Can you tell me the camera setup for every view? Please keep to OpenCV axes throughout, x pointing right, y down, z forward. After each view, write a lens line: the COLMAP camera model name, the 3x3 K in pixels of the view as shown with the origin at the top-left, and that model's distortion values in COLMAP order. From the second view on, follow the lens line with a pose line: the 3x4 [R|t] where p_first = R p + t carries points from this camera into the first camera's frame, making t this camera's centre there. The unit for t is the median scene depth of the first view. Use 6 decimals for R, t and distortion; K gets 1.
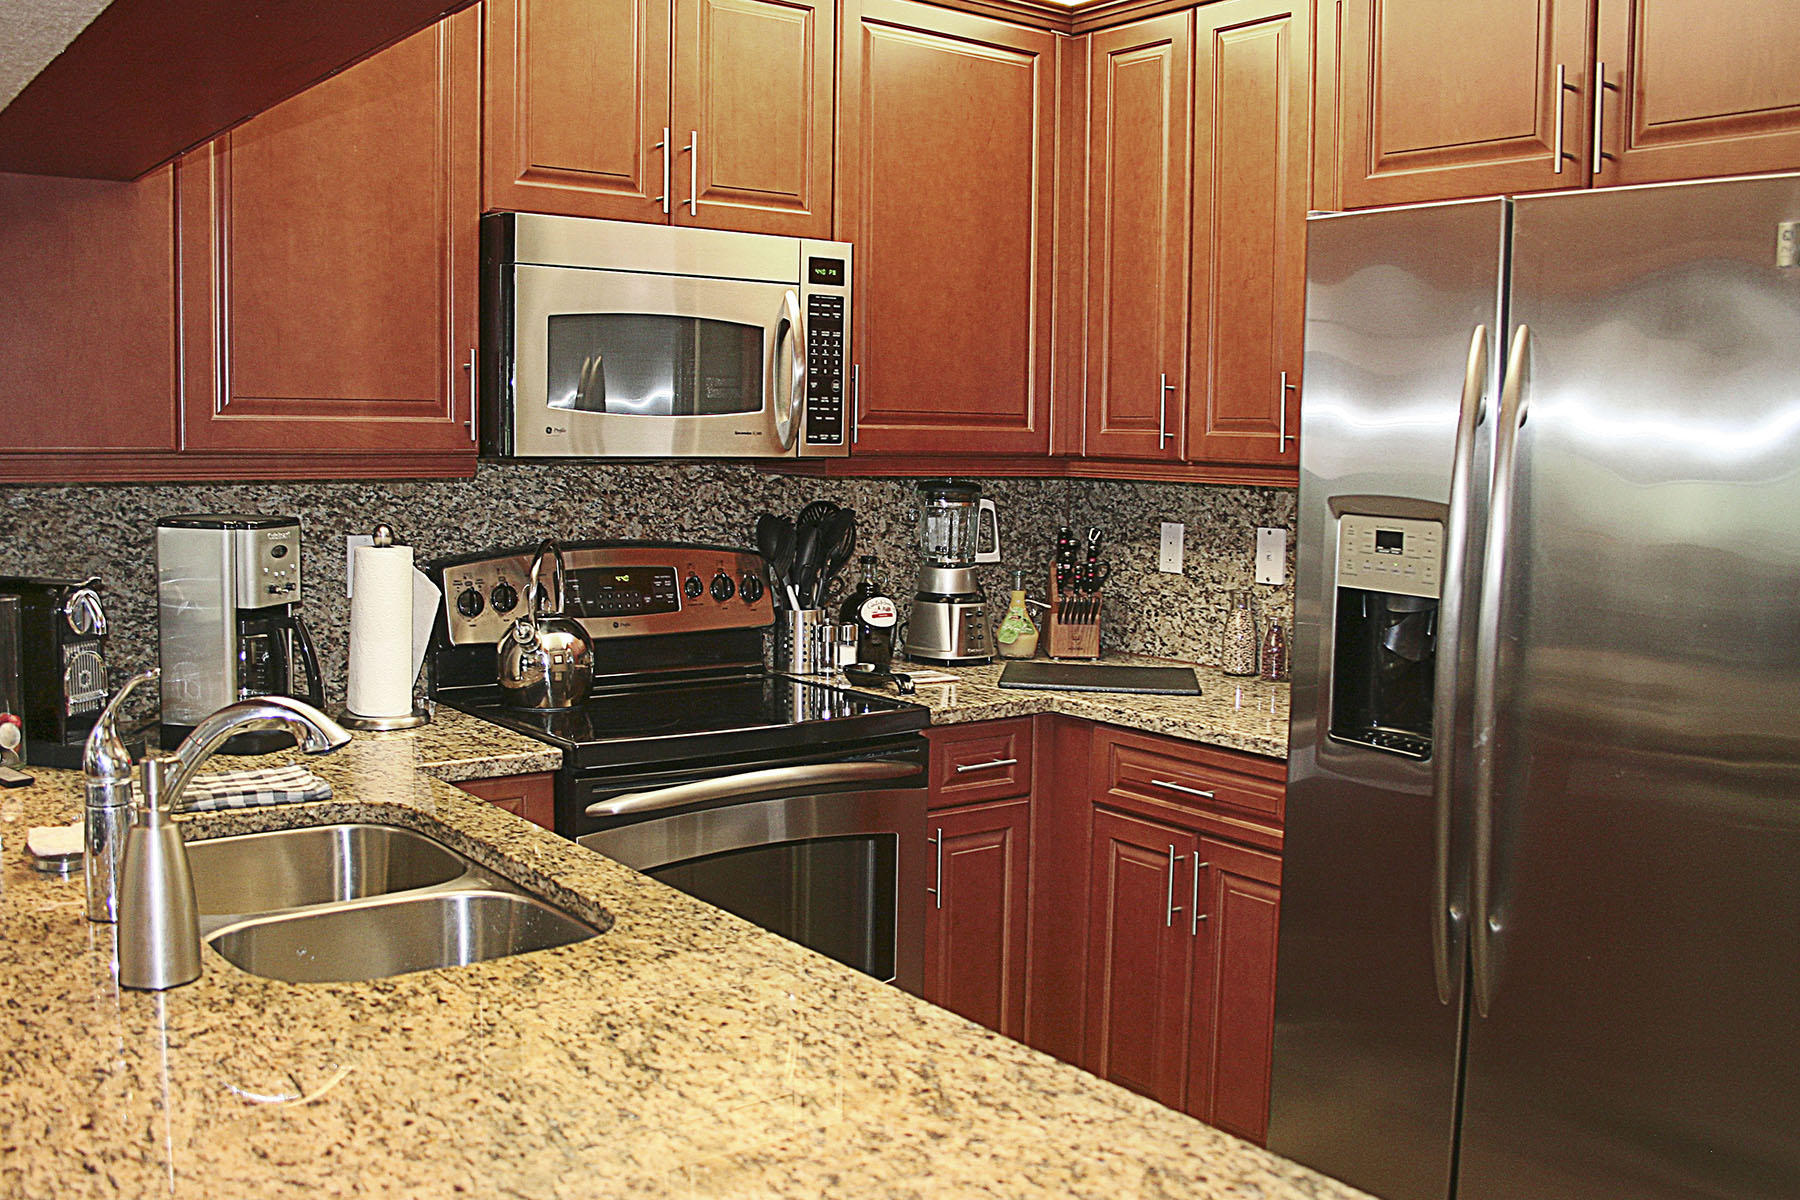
lens RADIAL K [[1700.3, 0, 900.0], [0, 1700.3, 600.0], [0, 0, 1]] dist [-0.118380, -0.006792]
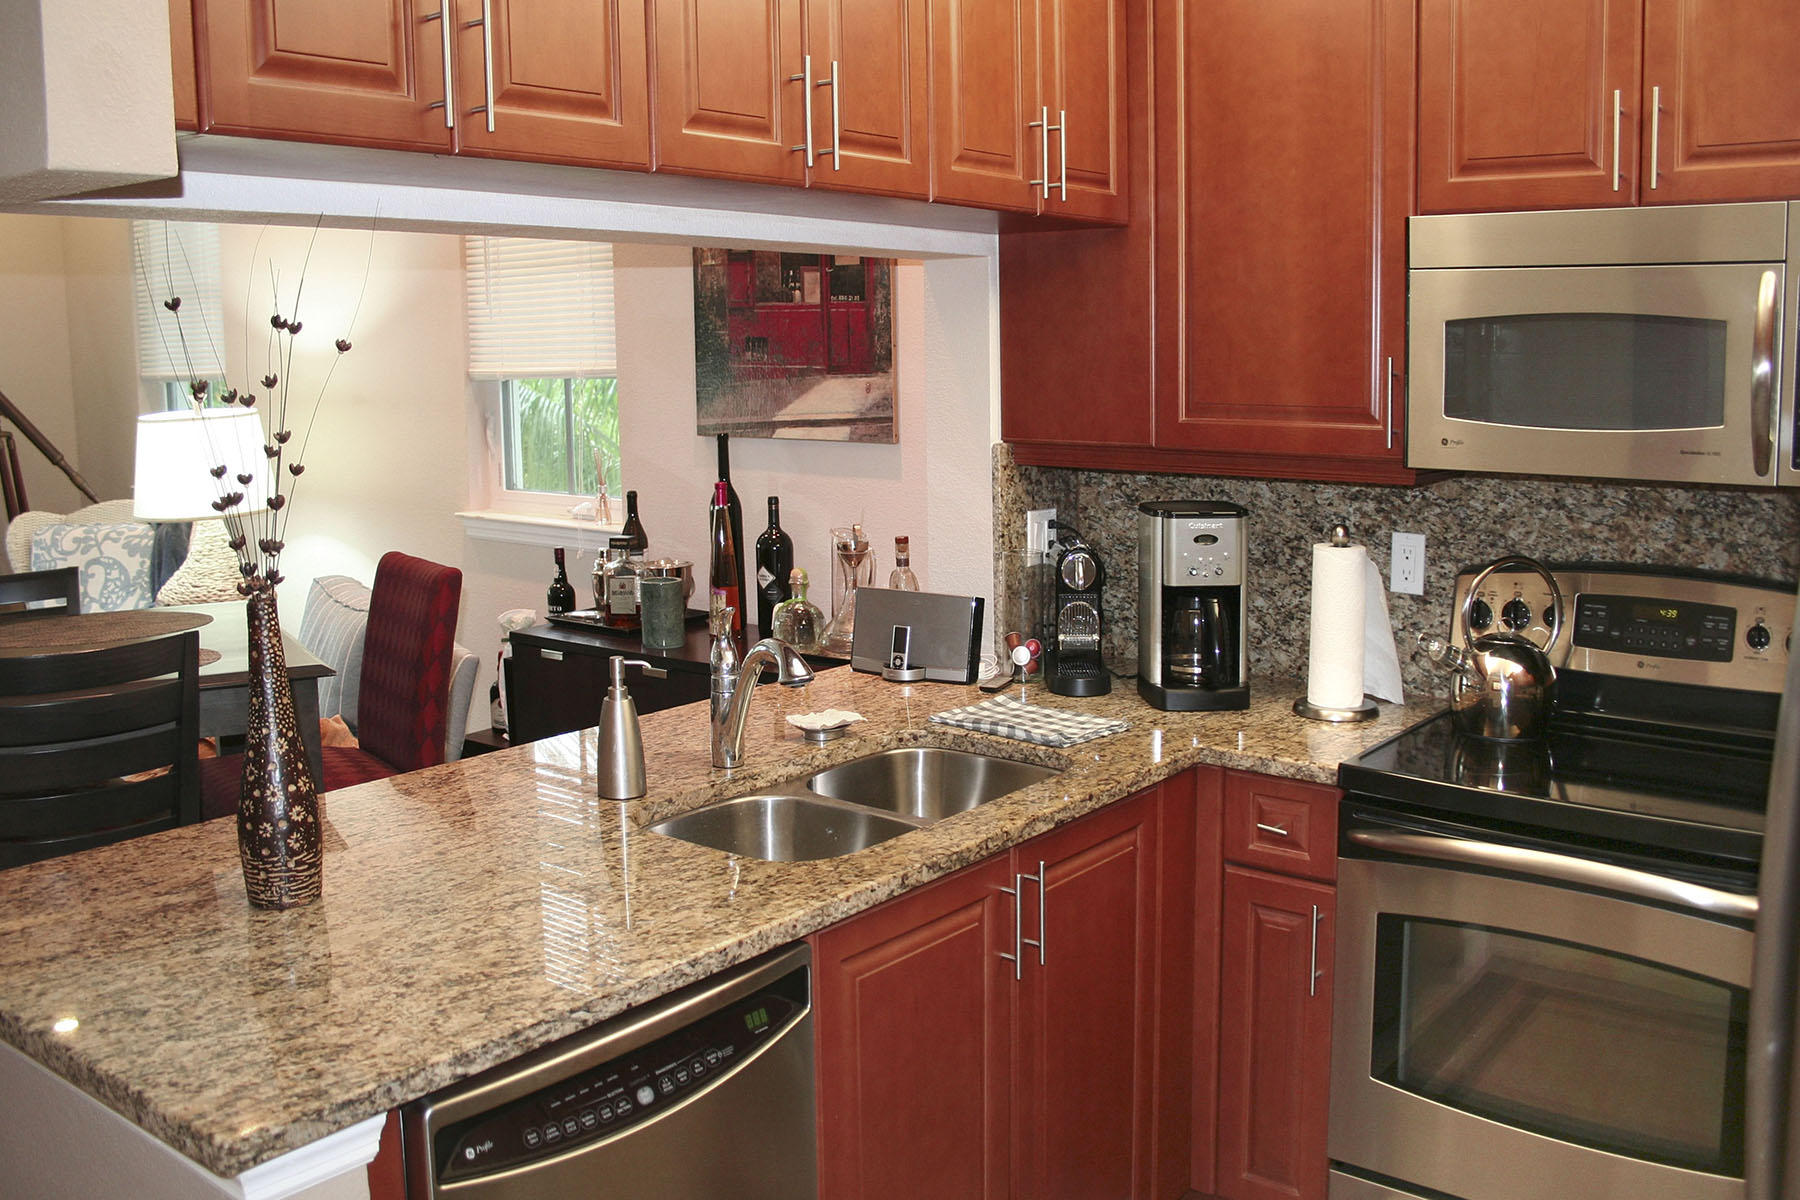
lens RADIAL K [[1799.8, 0, 900.0], [0, 1799.8, 600.0], [0, 0, 1]] dist [-0.127133, 0.031862]
pose [[0.196464, 0.126806, -0.972277, 0.677169], [-0.084311, 0.990114, 0.112096, -0.093399], [0.976879, 0.059951, 0.205213, 0.475488]]
